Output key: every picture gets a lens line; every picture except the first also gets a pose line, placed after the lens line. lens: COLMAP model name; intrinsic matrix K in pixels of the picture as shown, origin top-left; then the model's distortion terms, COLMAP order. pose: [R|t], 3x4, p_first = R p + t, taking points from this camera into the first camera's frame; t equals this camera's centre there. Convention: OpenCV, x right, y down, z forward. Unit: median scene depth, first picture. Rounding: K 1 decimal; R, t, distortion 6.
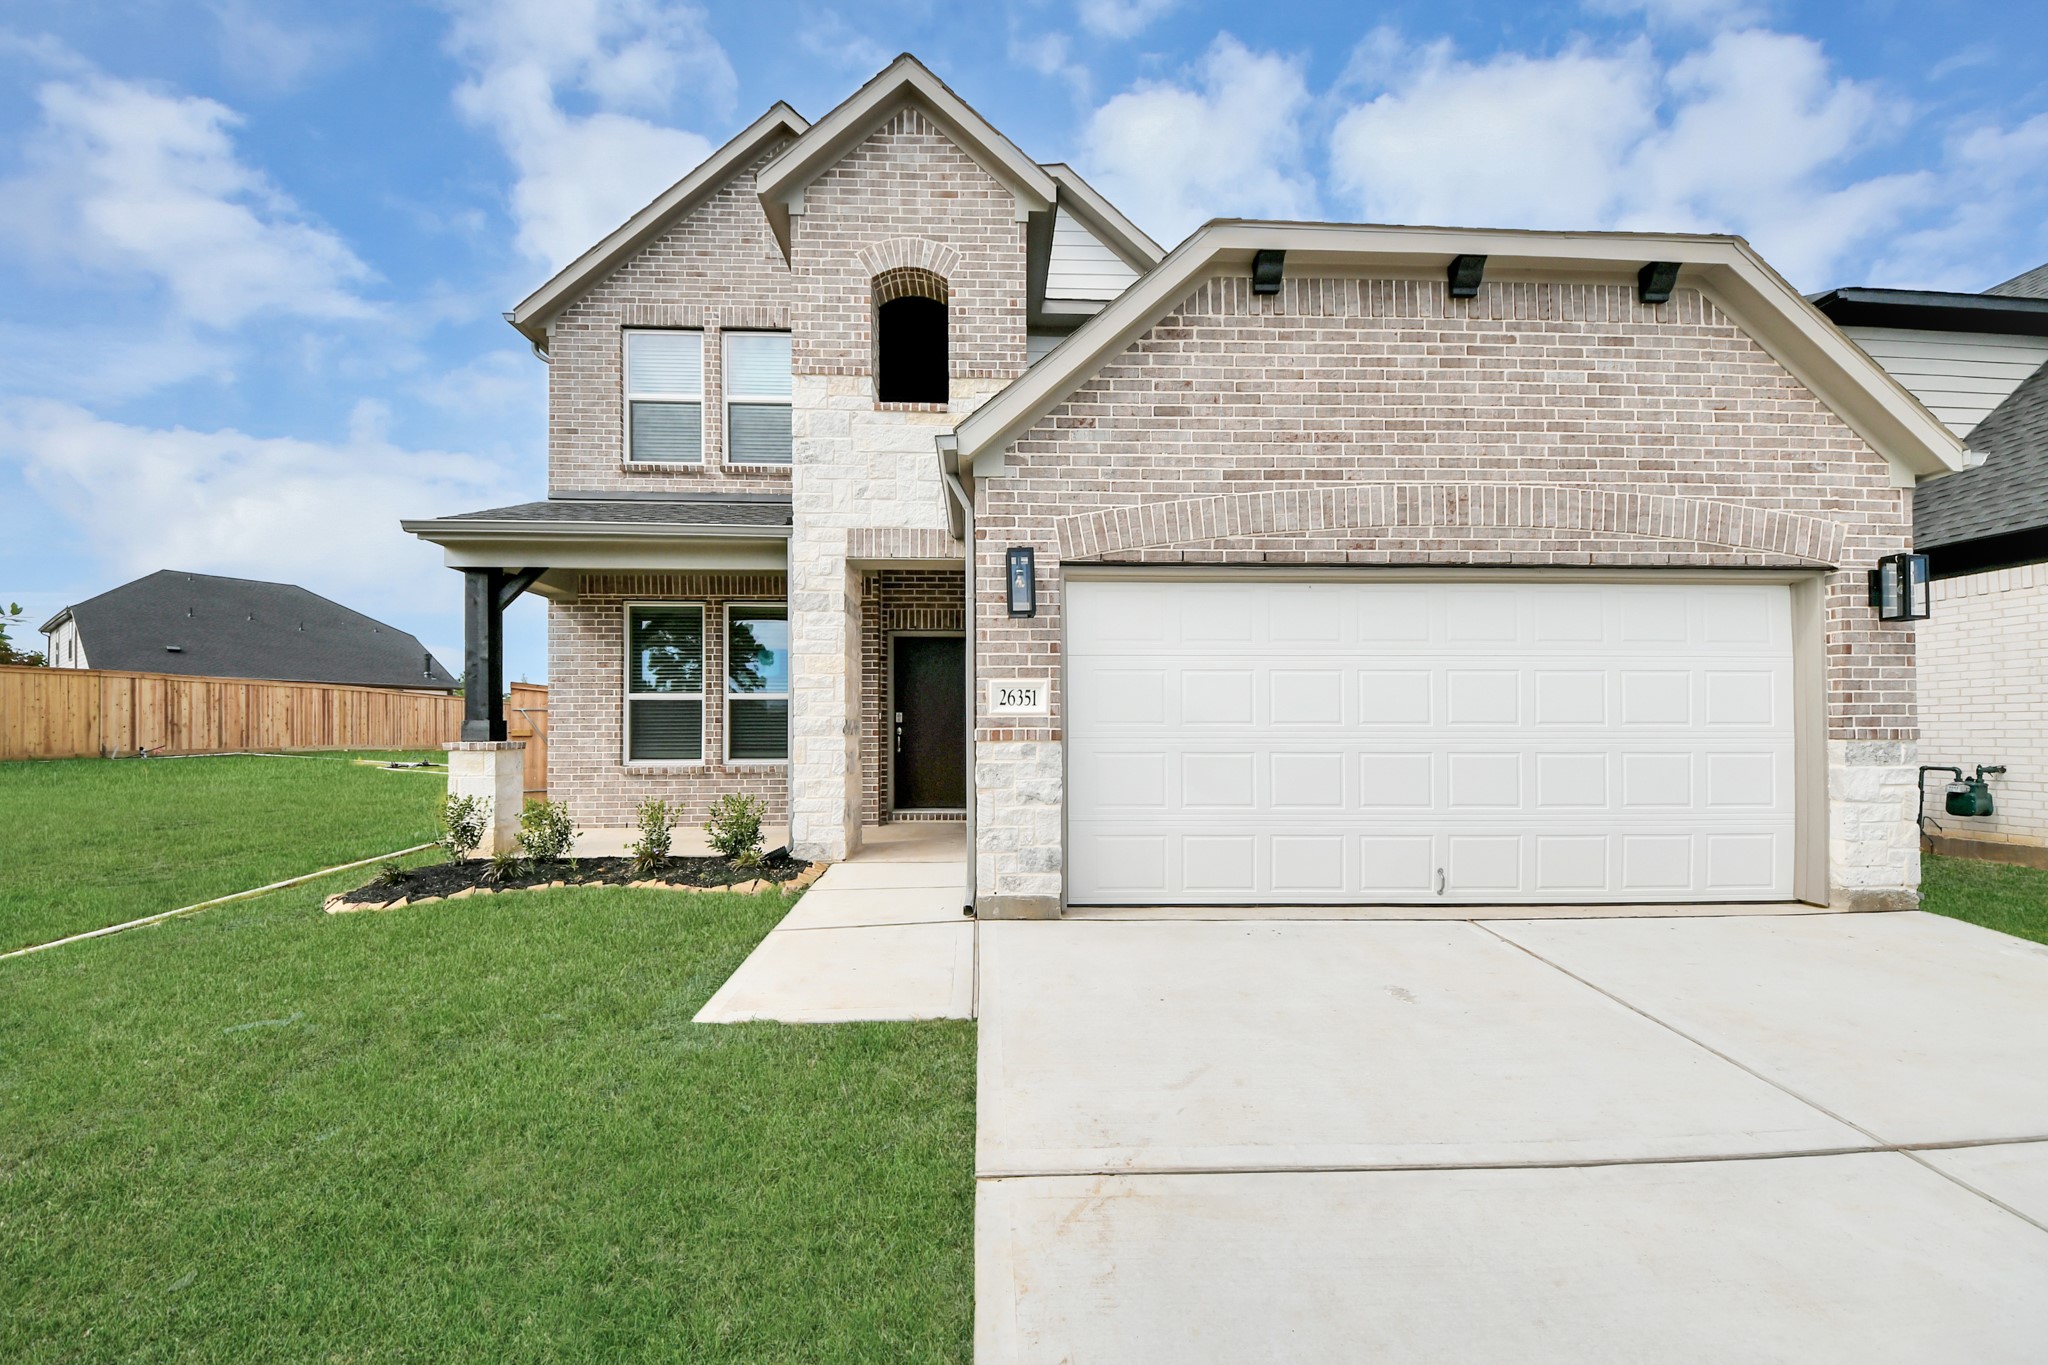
lens RADIAL K [[752.3, 0, 1021.6], [0, 752.3, 693.5], [0, 0, 1]] dist [0.026638, -0.018653]
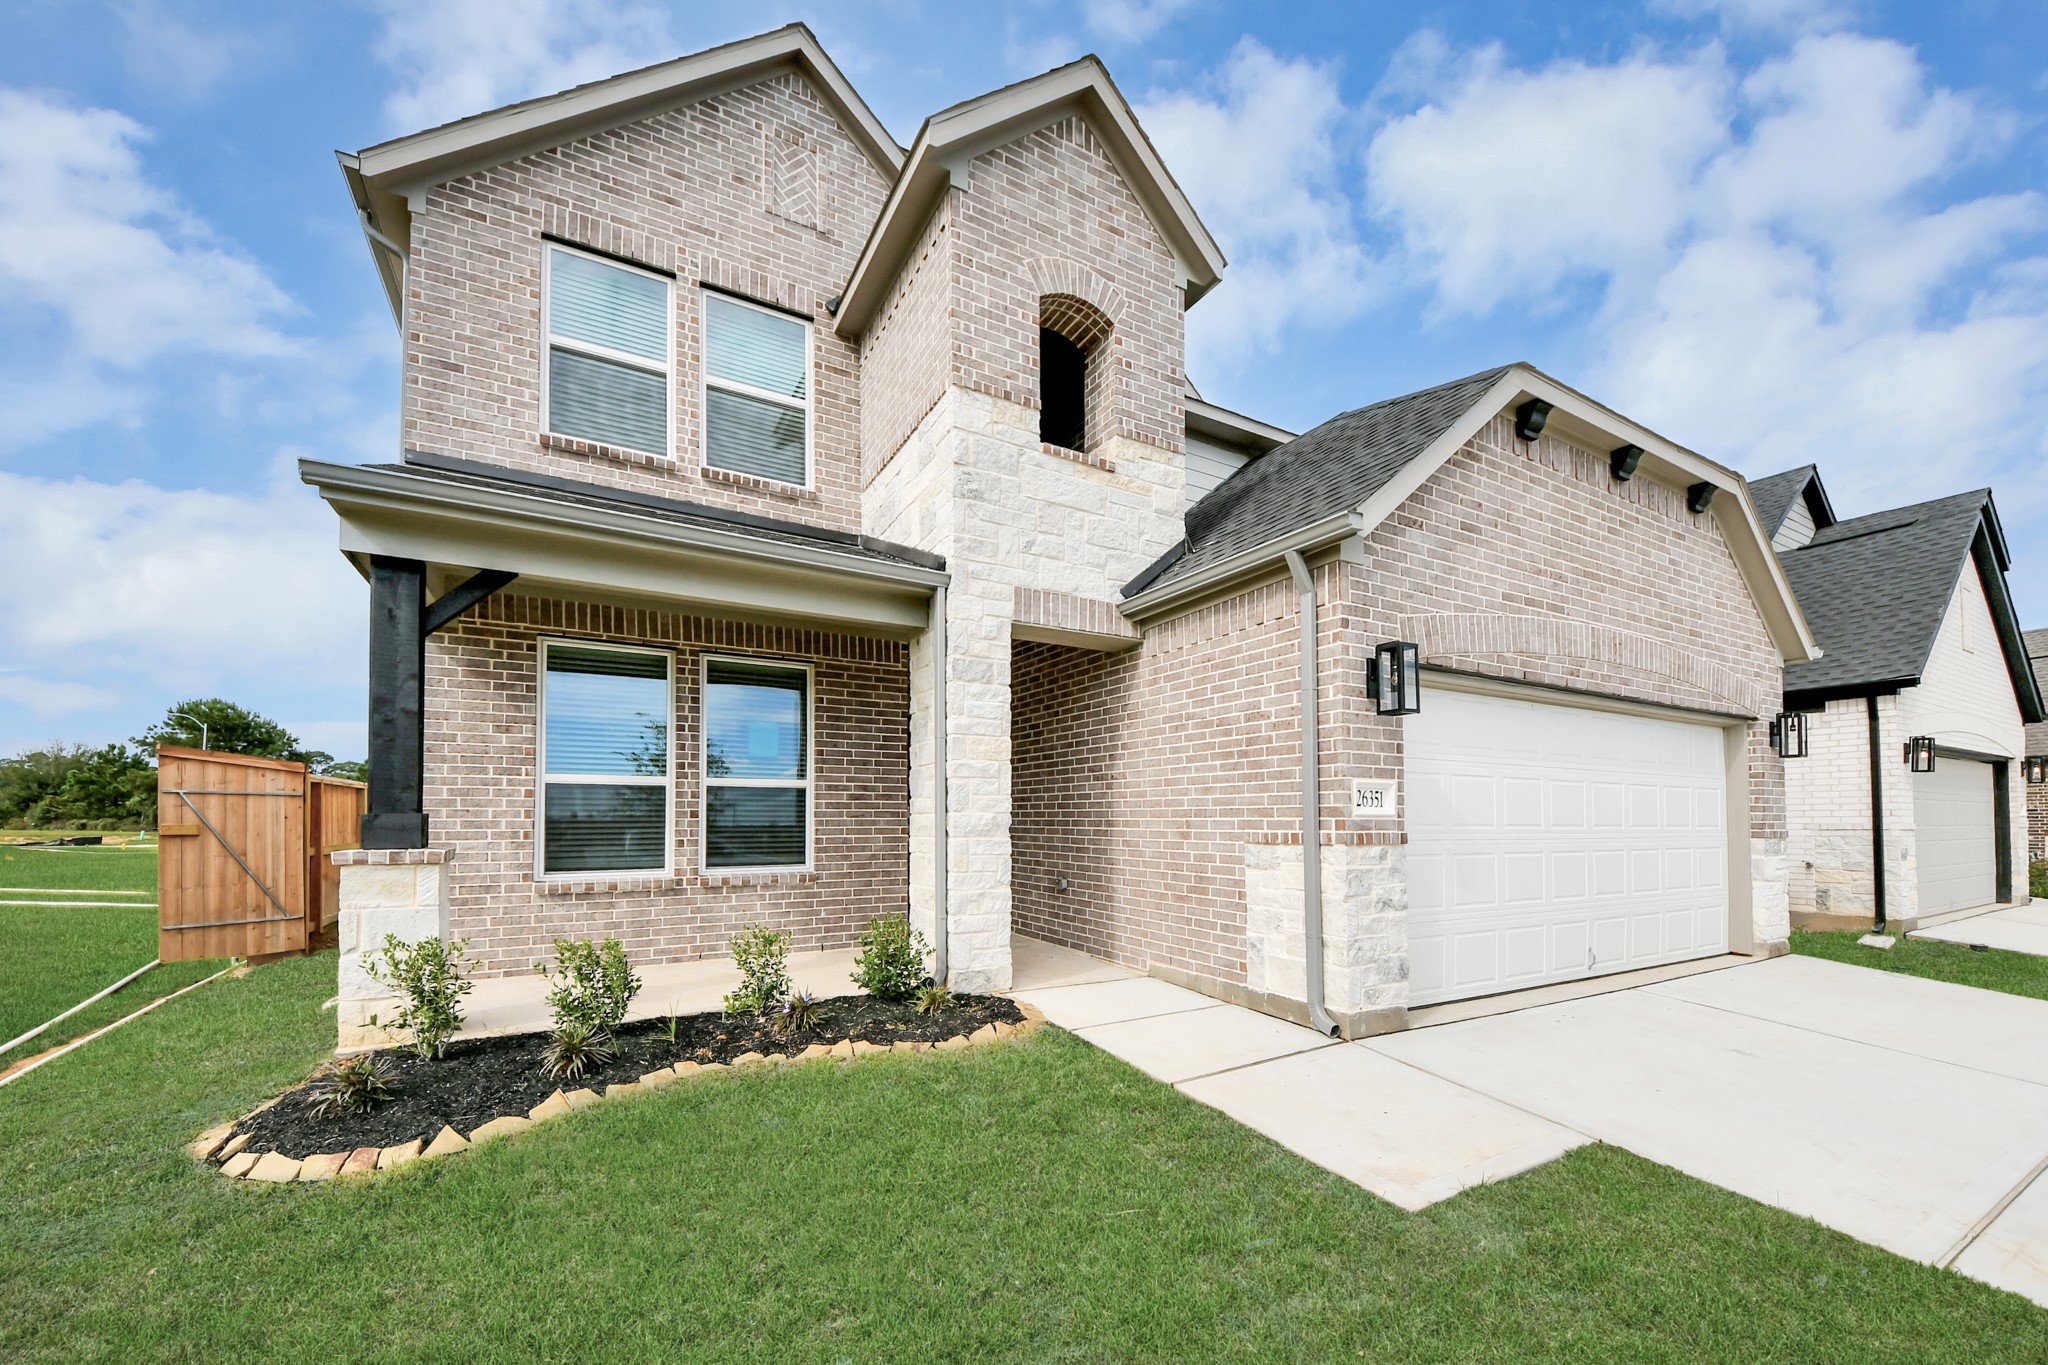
lens RADIAL K [[774.7, 0, 1054.0], [0, 774.7, 773.3], [0, 0, 1]] dist [0.030378, -0.021129]
pose [[0.884006, 0.032990, 0.466311, -0.571159], [-0.026330, 0.999437, -0.020791, 0.002848], [-0.466734, 0.006101, 0.884377, 0.222302]]
